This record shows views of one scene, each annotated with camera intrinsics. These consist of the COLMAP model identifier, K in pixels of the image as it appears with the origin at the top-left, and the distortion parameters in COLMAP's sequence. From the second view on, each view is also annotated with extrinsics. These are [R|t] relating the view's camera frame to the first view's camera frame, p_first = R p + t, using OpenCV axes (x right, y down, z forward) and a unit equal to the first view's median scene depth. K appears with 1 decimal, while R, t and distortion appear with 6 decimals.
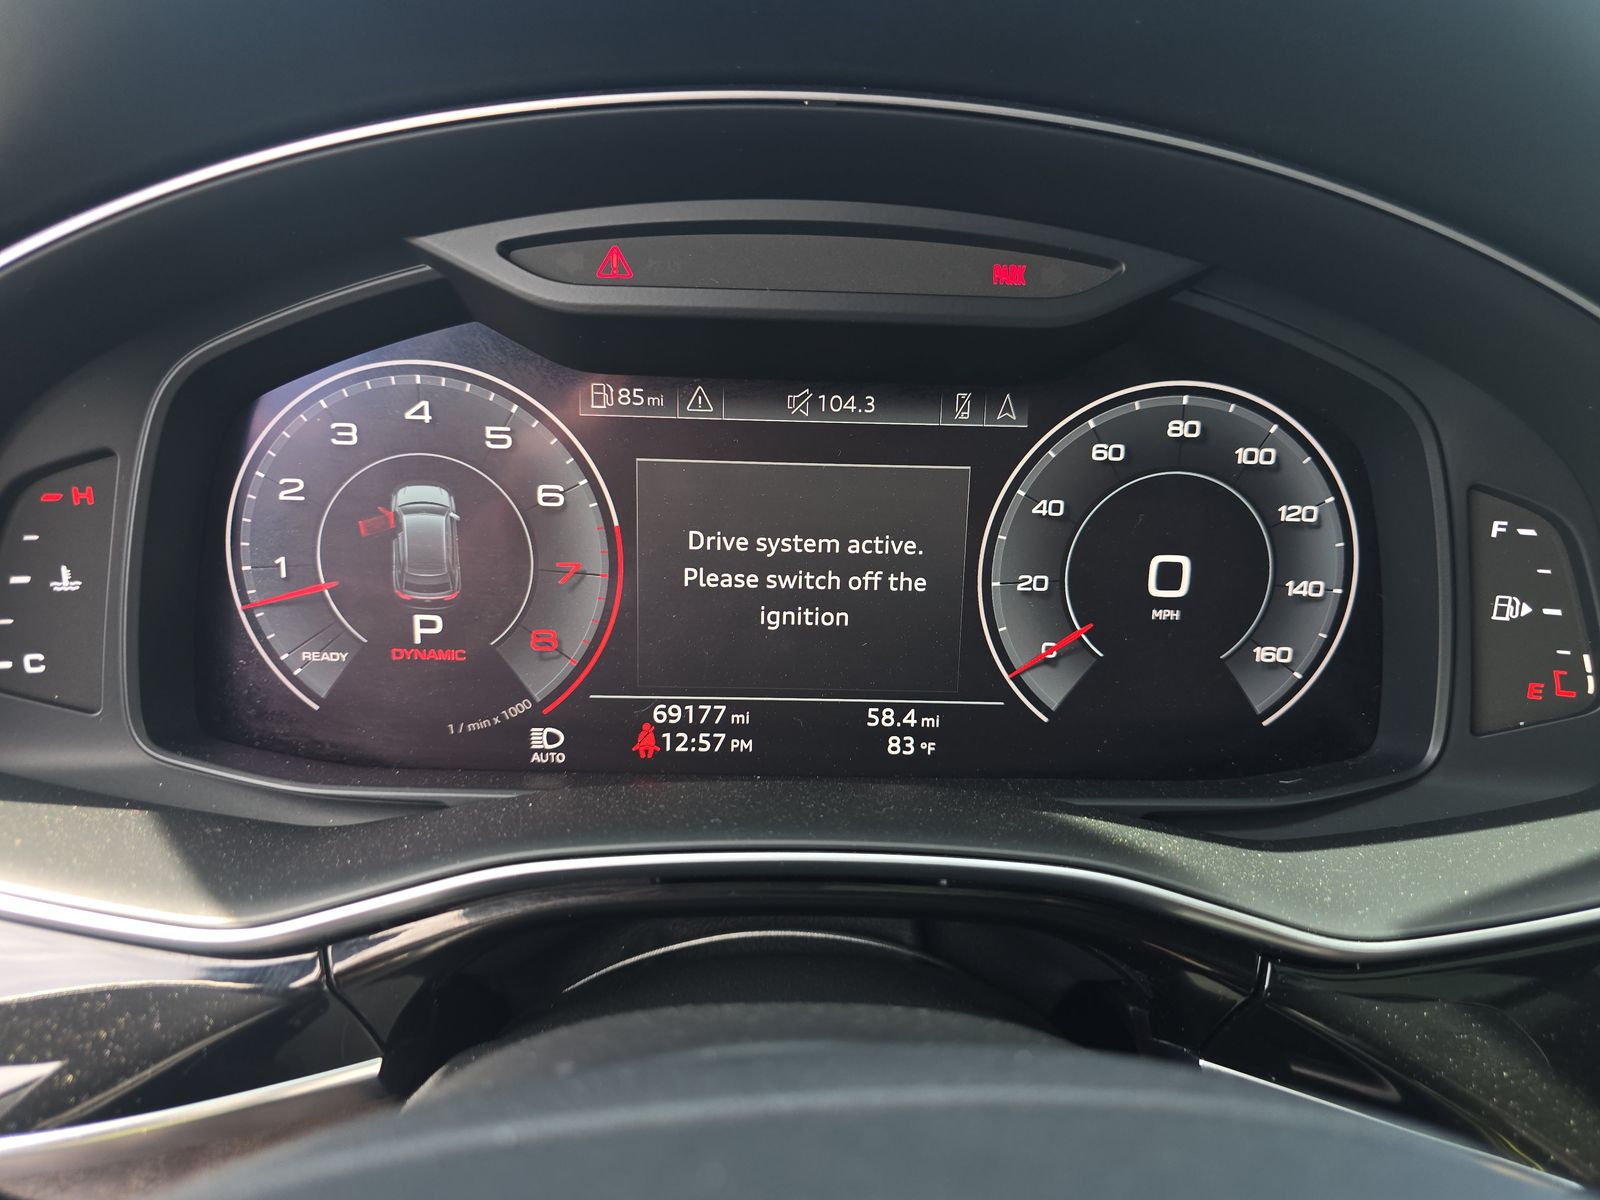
lens RADIAL K [[1054.4, 0, 799.7], [0, 1054.4, 604.1], [0, 0, 1]] dist [0.038335, -0.042864]
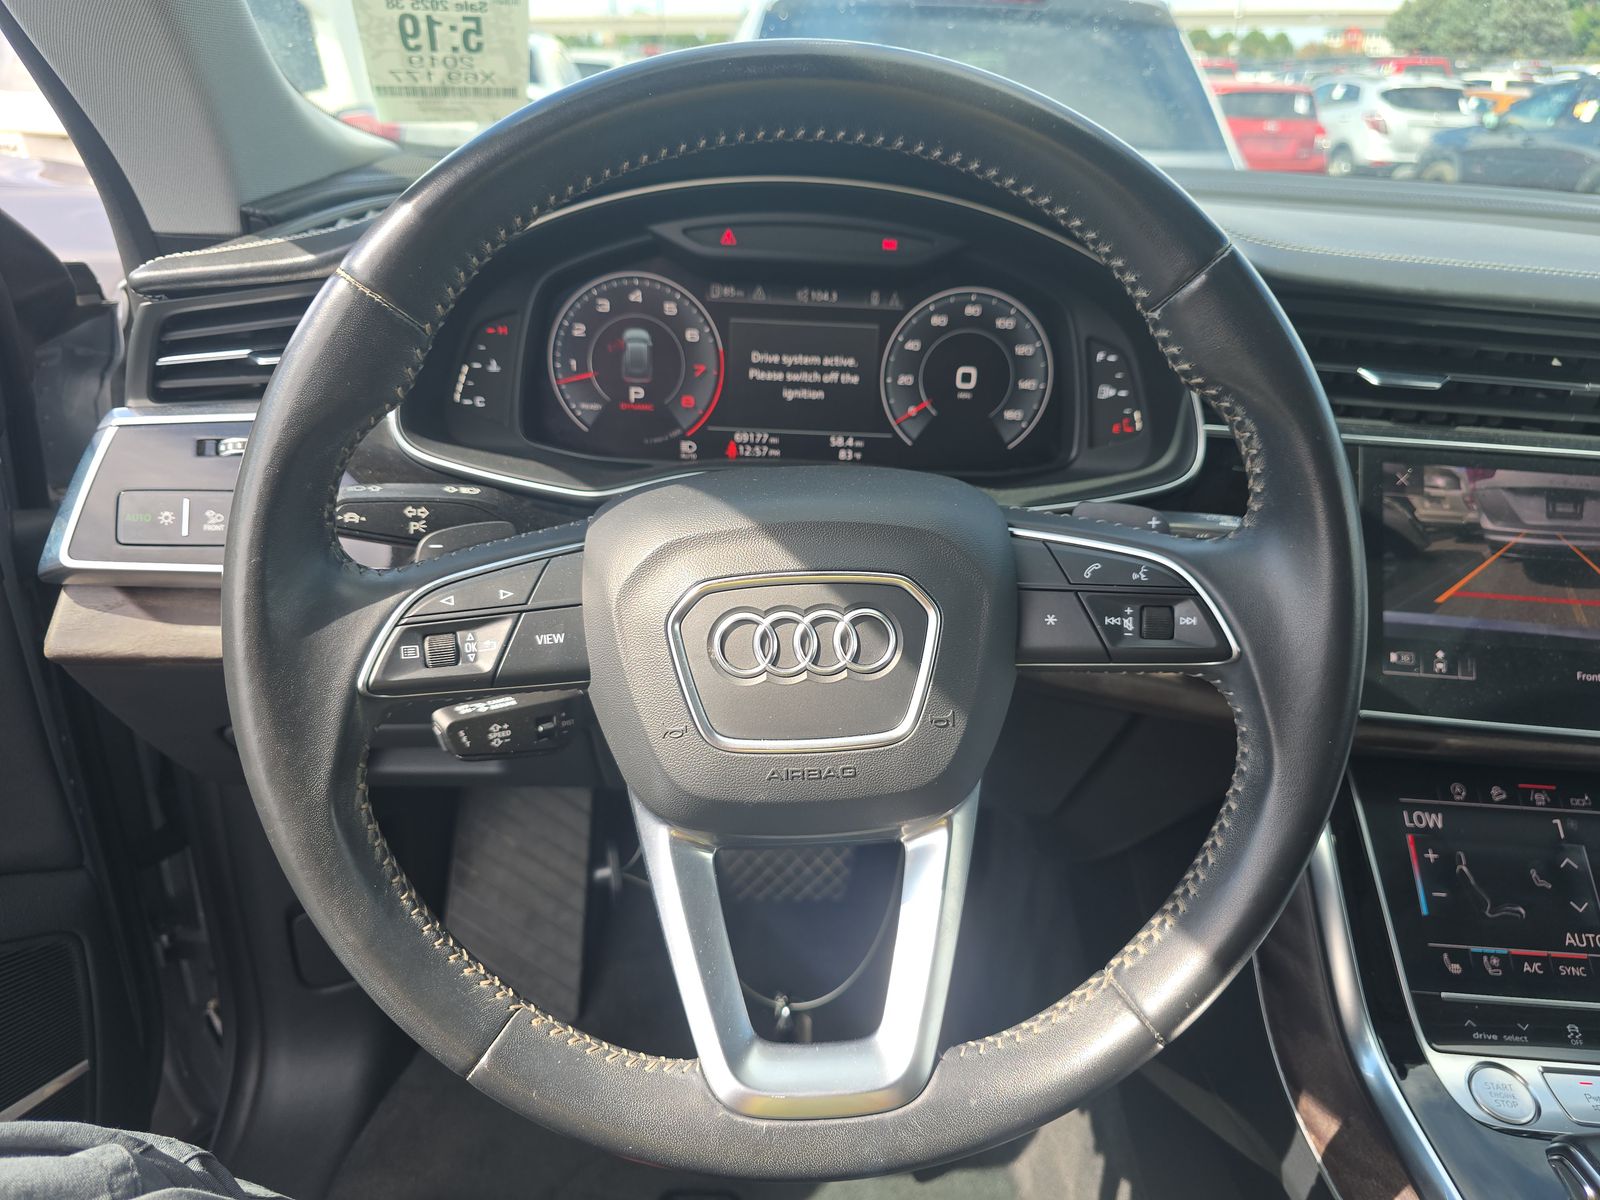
lens RADIAL K [[1054.4, 0, 803.6], [0, 1054.4, 607.4], [0, 0, 1]] dist [0.038335, -0.042864]
pose [[0.999807, 0.019418, -0.003076, 0.020810], [-0.018960, 0.993701, 0.110444, 0.217313], [0.005201, -0.110364, 0.993878, -1.288588]]
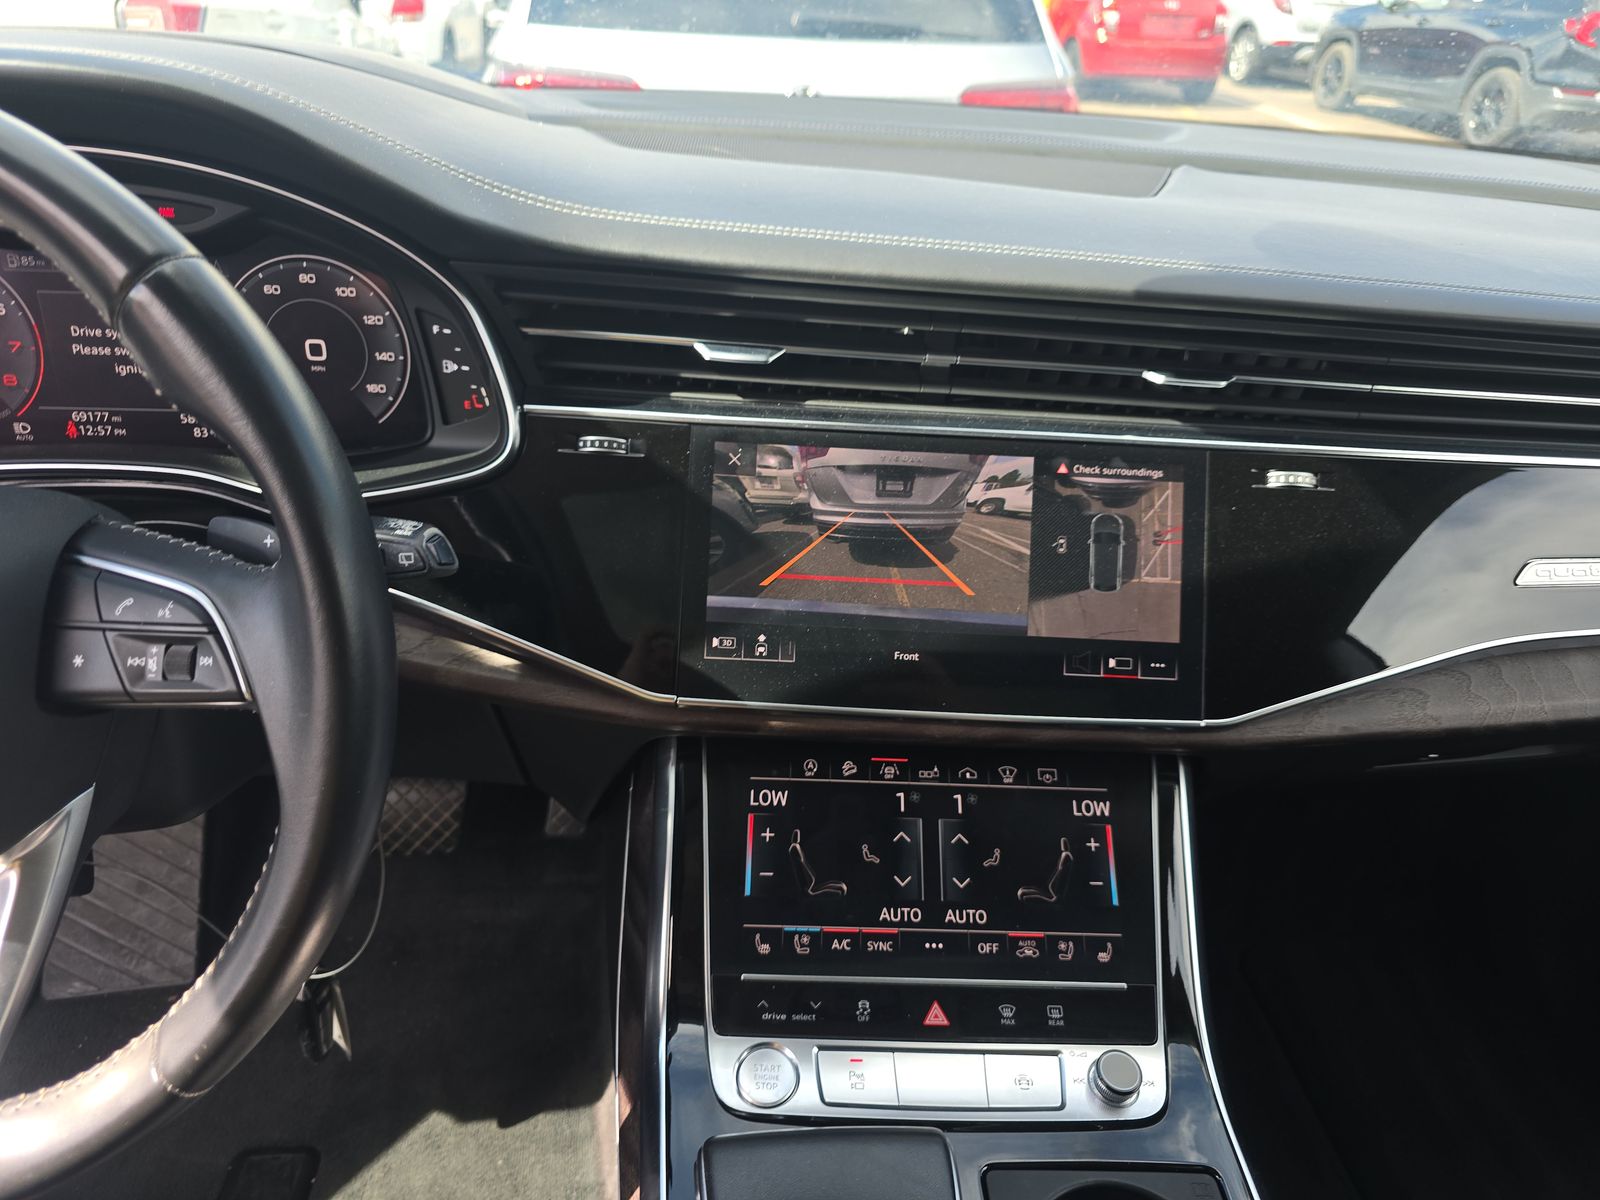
lens RADIAL K [[1054.4, 0, 846.8], [0, 1054.4, 583.1], [0, 0, 1]] dist [0.038335, -0.042864]
pose [[0.998384, -0.006563, 0.056439, 1.291248], [-0.004331, 0.981628, 0.190756, 0.020909], [-0.056654, -0.190692, 0.980014, -1.225627]]
